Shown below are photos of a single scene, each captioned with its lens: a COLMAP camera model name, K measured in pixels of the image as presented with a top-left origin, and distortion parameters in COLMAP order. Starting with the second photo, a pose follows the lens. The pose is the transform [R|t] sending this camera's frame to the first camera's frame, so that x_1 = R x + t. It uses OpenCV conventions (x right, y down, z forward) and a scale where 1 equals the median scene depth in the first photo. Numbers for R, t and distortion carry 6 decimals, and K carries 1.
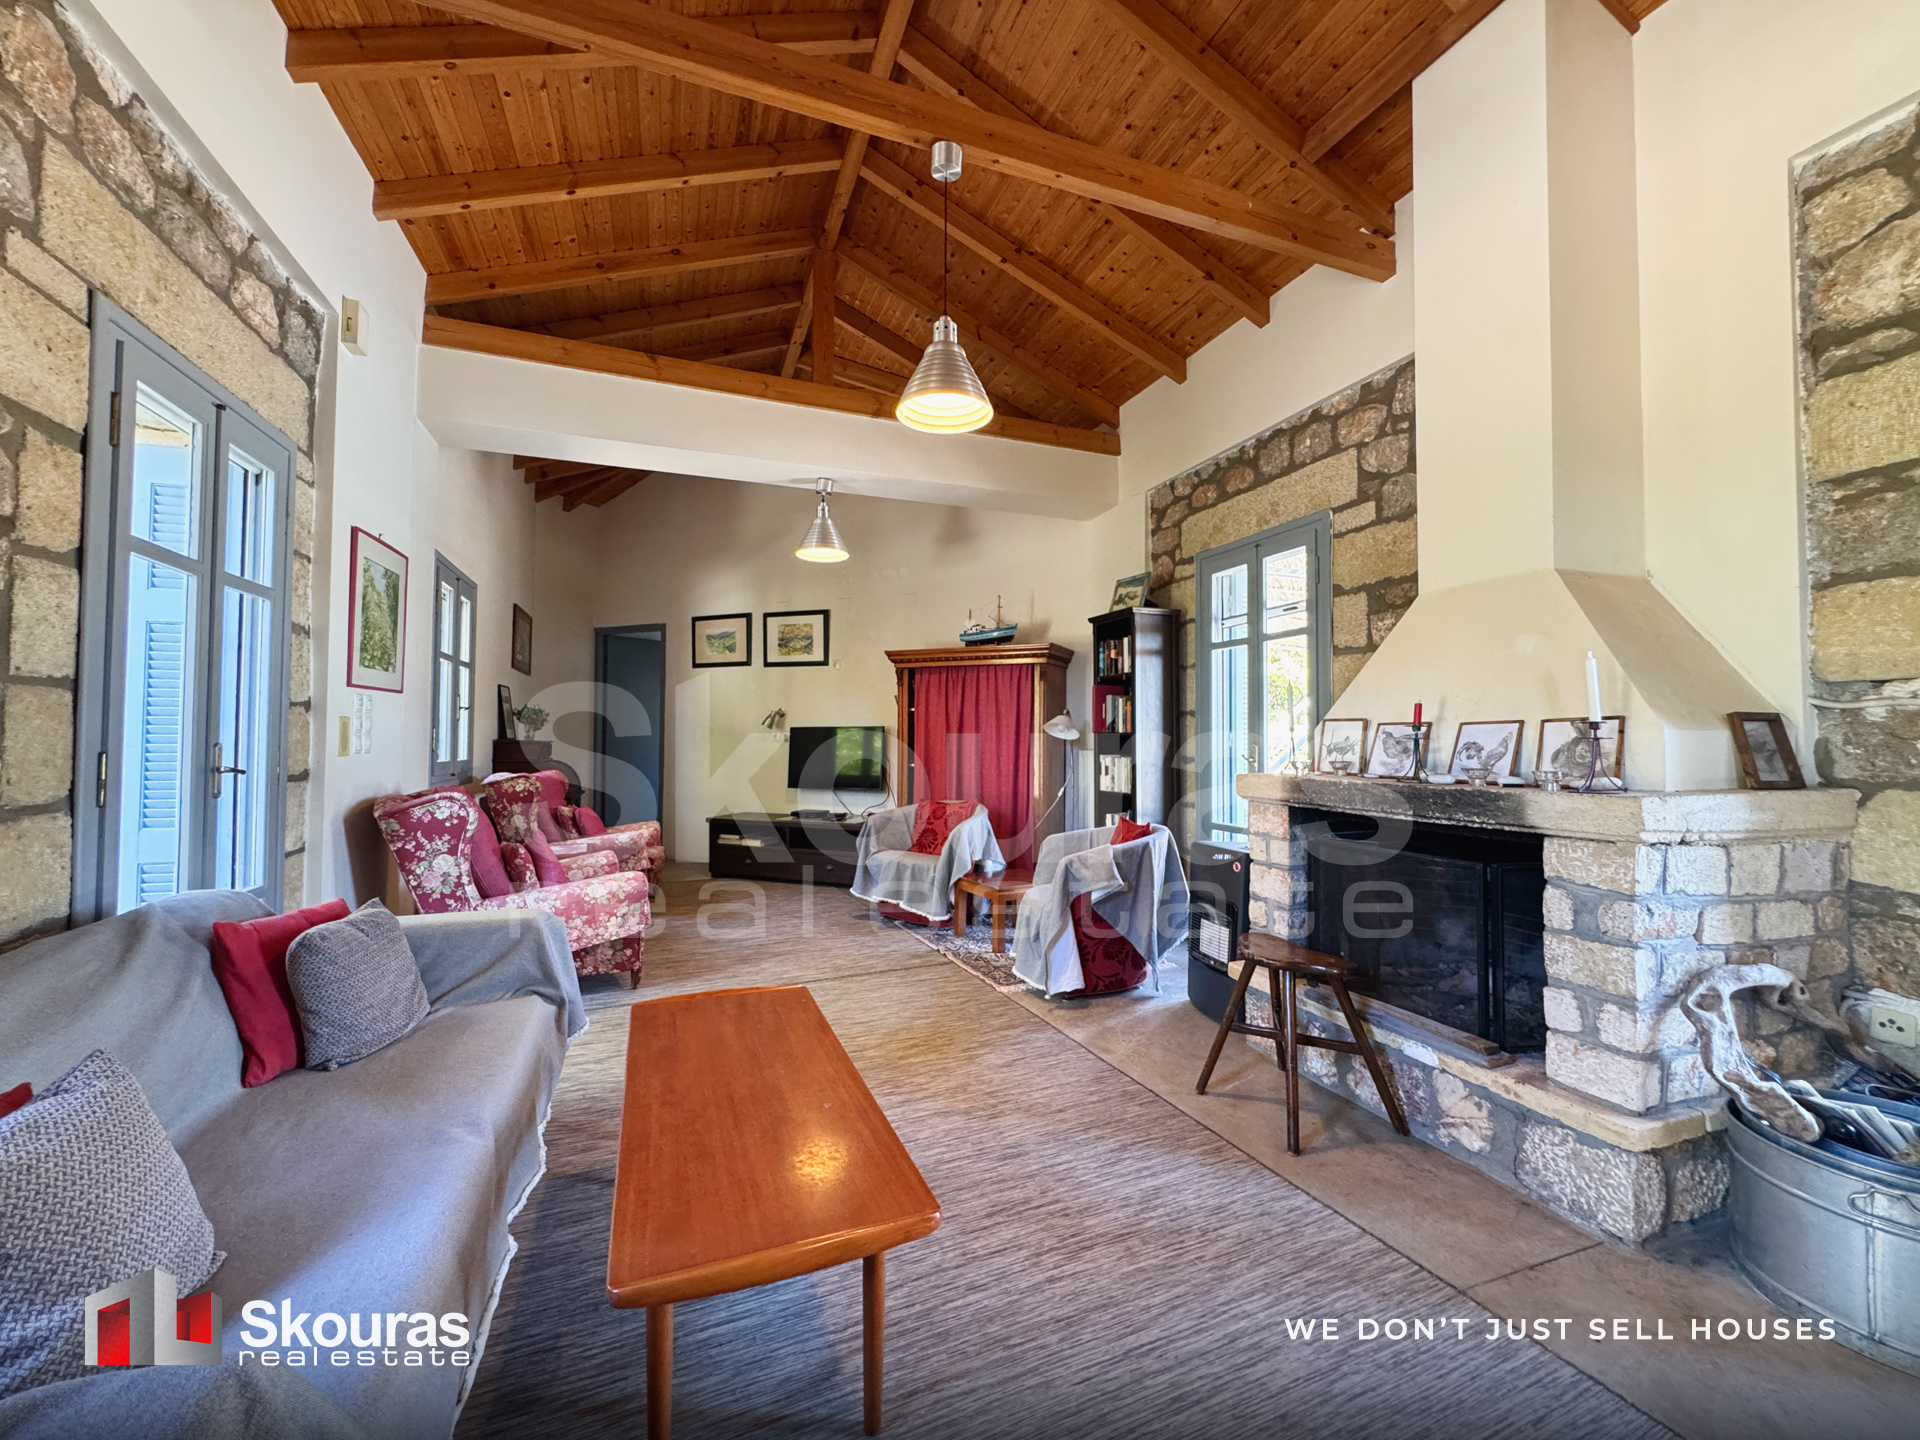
lens RADIAL K [[774.3, 0, 955.9], [0, 774.3, 717.1], [0, 0, 1]] dist [-0.003075, -0.000200]
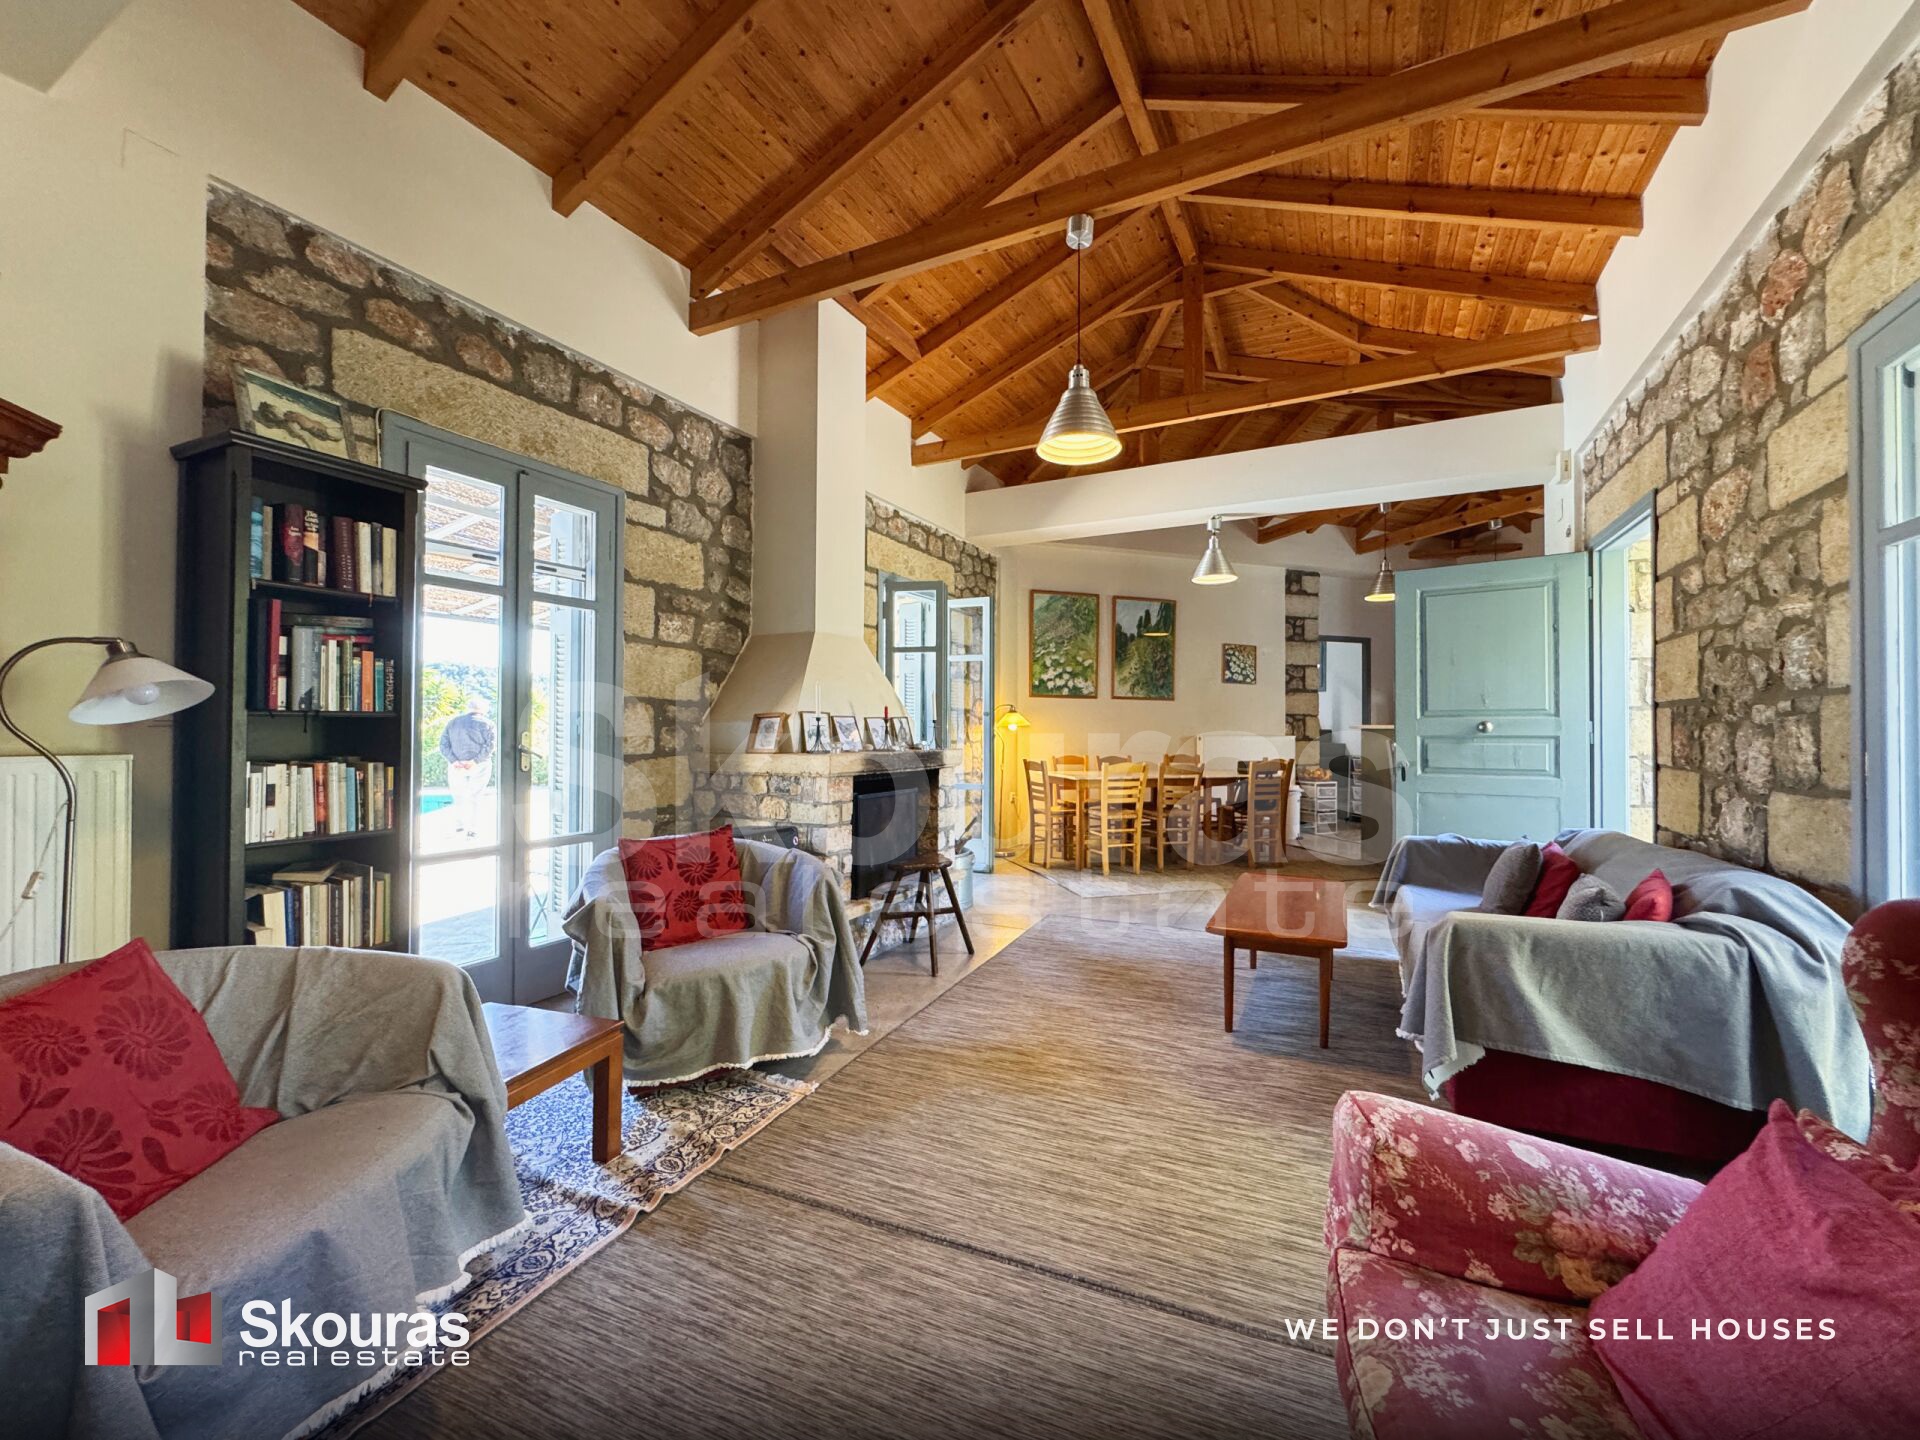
lens RADIAL K [[774.3, 0, 961.4], [0, 774.3, 721.0], [0, 0, 1]] dist [-0.003075, -0.000200]
pose [[-0.676383, -0.001849, 0.736548, -0.585535], [-0.028751, 0.999301, -0.023893, 0.037812], [-0.735989, -0.037338, -0.675963, 1.485465]]
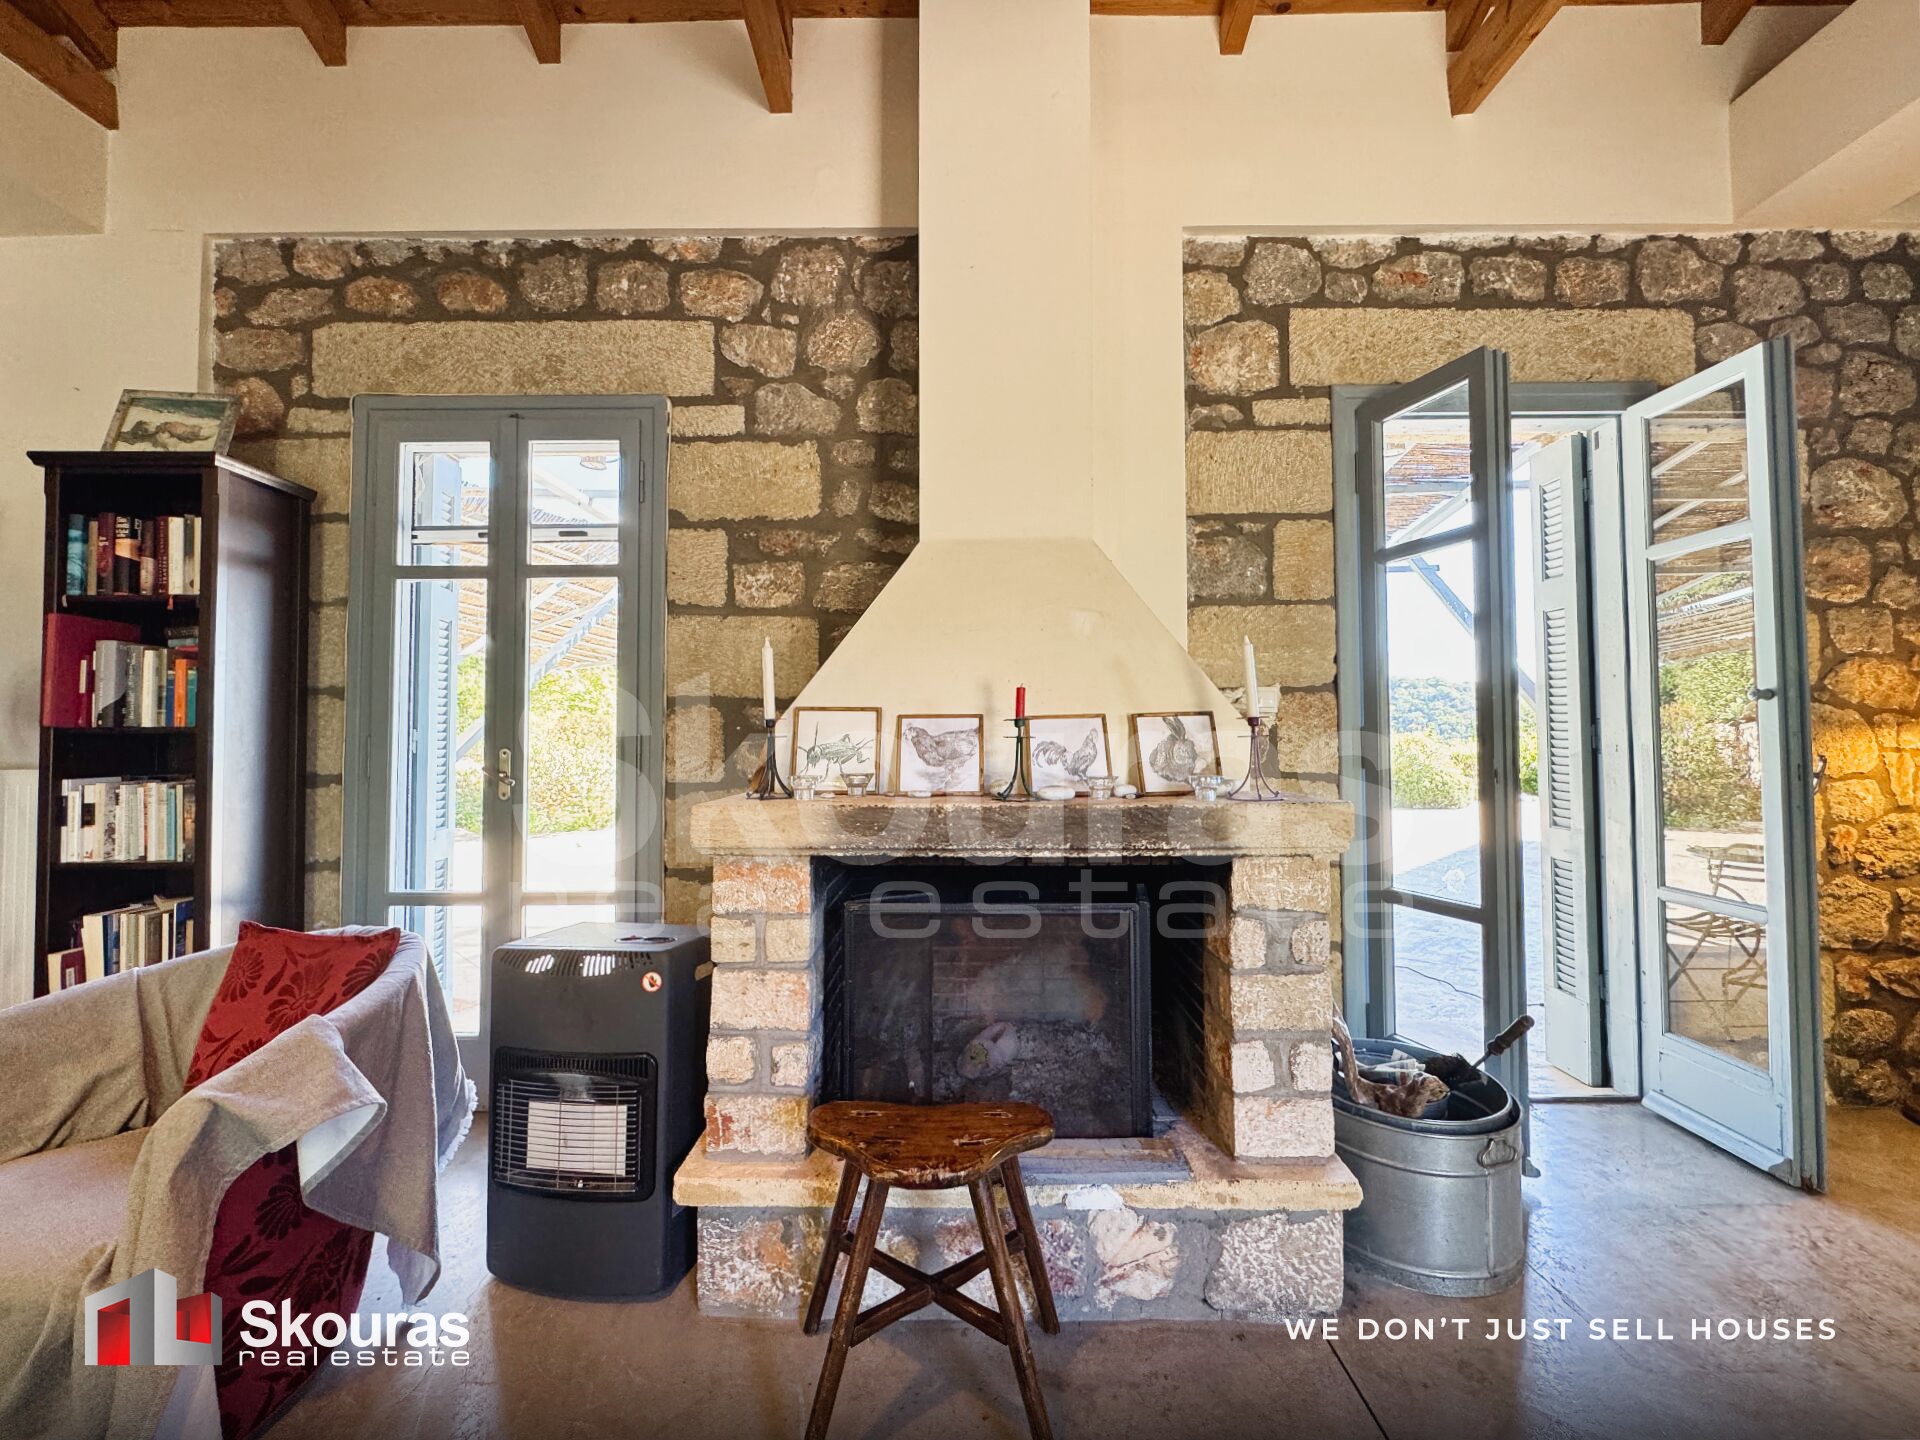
lens RADIAL K [[774.3, 0, 958.4], [0, 774.3, 715.6], [0, 0, 1]] dist [-0.003075, -0.000200]
pose [[0.348467, 0.020797, 0.937090, -0.058726], [-0.021423, 0.999669, -0.014219, 0.013898], [-0.937076, -0.015121, 0.348798, 0.581598]]
